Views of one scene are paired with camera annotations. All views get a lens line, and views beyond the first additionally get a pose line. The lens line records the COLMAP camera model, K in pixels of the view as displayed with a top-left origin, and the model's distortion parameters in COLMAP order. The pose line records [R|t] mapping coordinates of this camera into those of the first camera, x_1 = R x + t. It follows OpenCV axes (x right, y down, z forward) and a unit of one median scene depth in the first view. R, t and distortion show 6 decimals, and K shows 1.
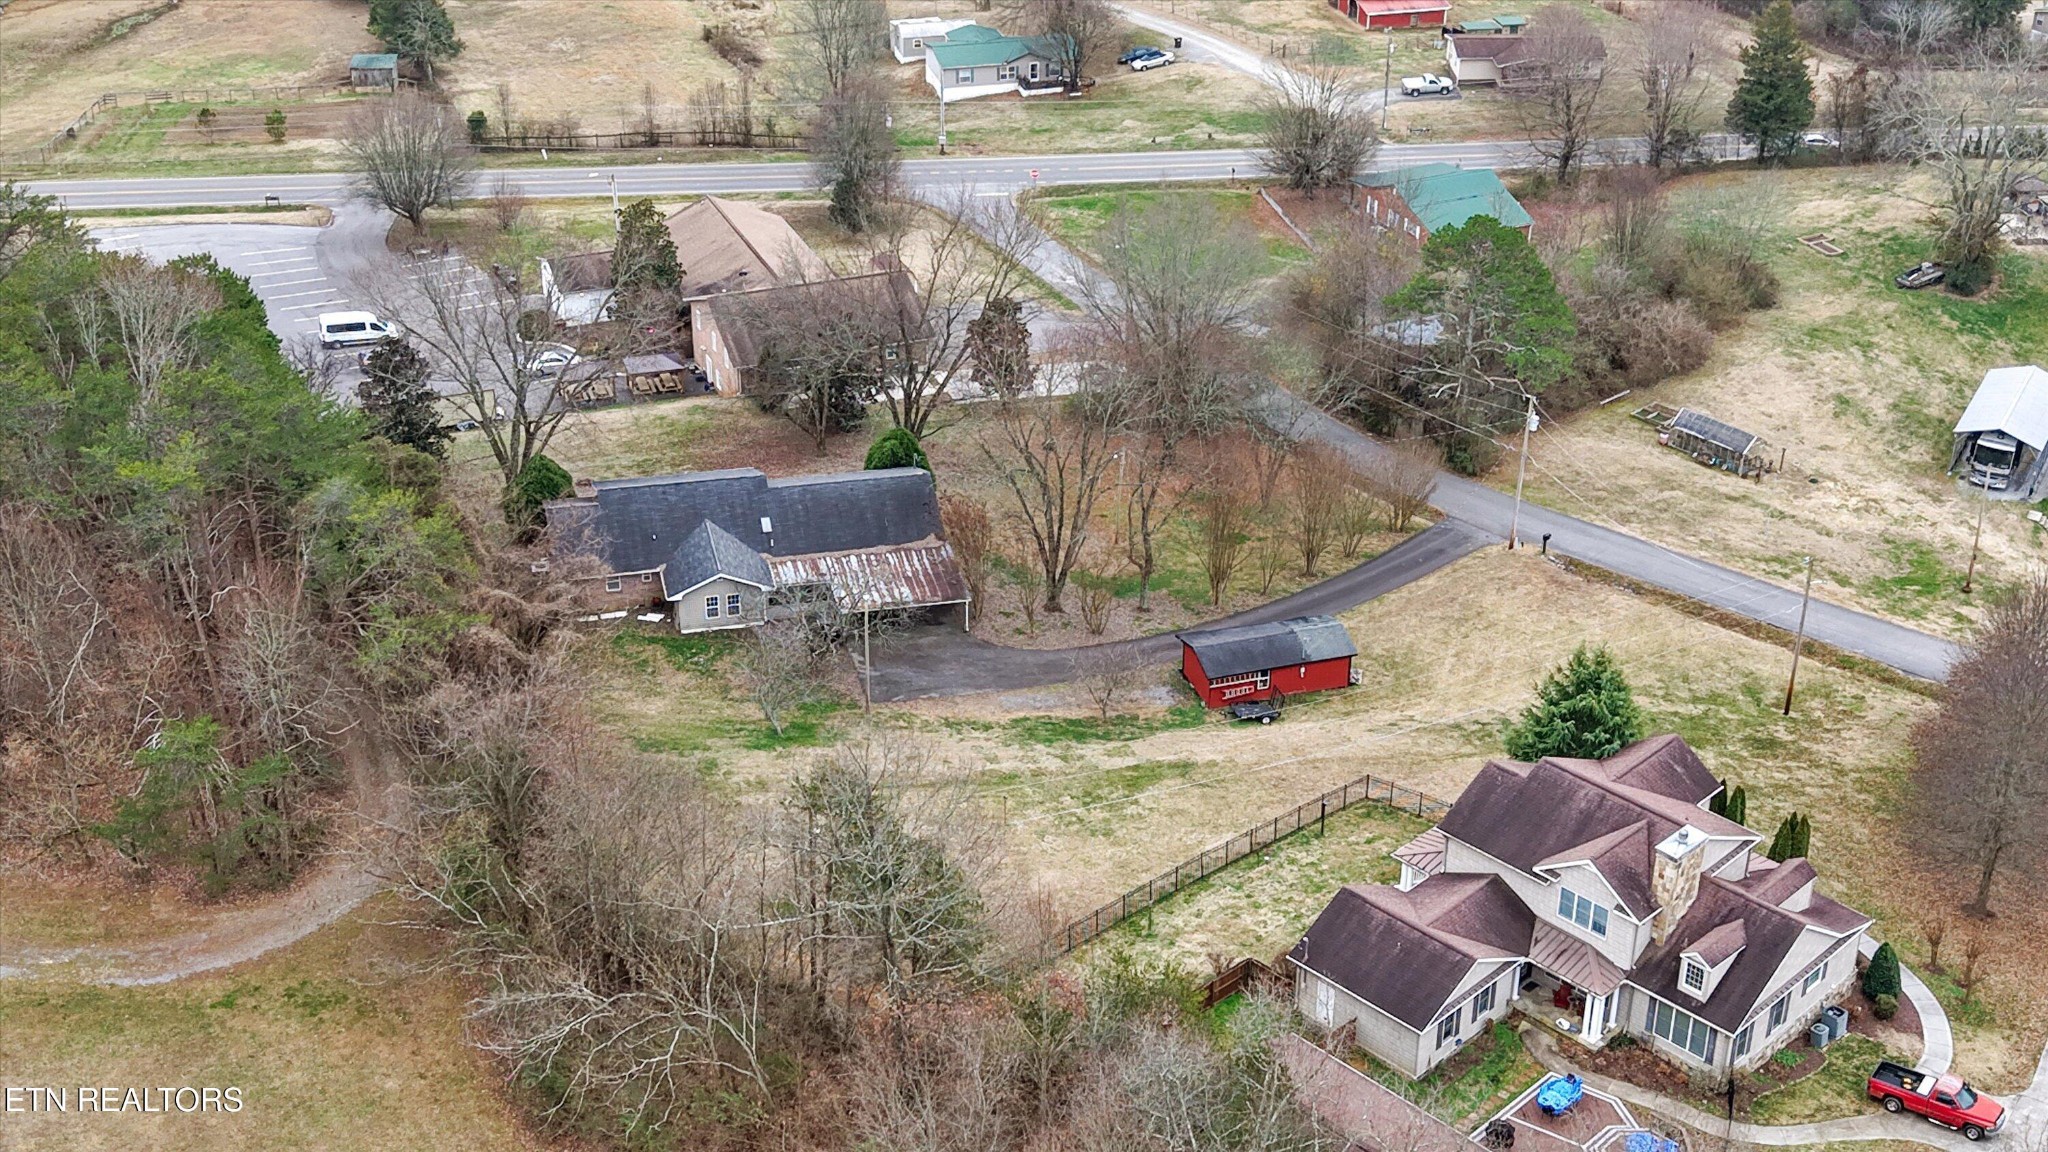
lens RADIAL K [[2760.0, 0, 1024.0], [0, 2760.0, 576.0], [0, 0, 1]] dist [0.088205, -0.088206]
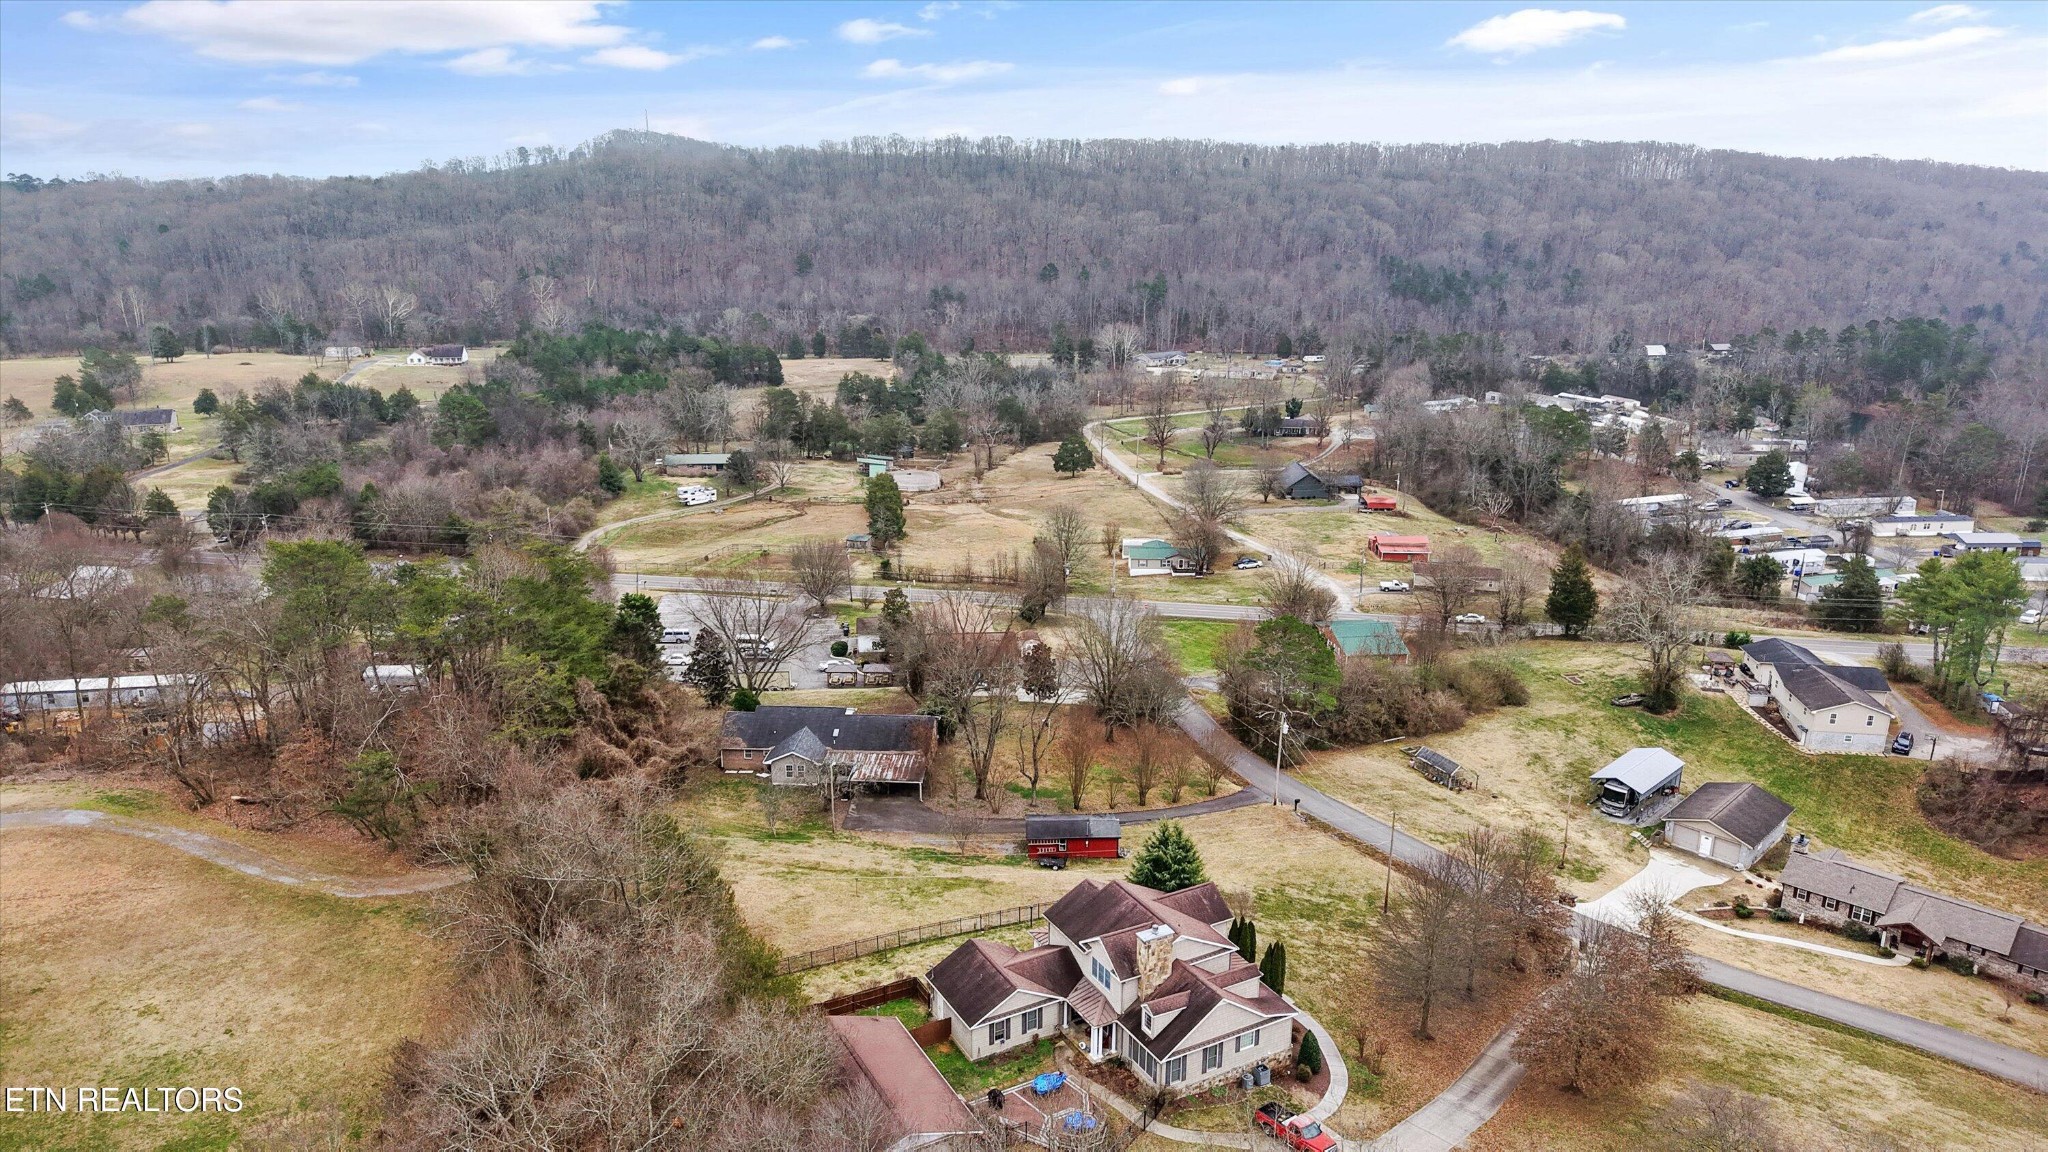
lens RADIAL K [[1426.8, 0, 1024.0], [0, 1426.8, 576.0], [0, 0, 1]] dist [0.025906, -0.003962]
pose [[0.957744, 0.076130, -0.277365, 0.291753], [-0.135588, 0.969965, -0.201952, 0.056829], [0.253660, 0.231026, 0.939300, 0.133071]]
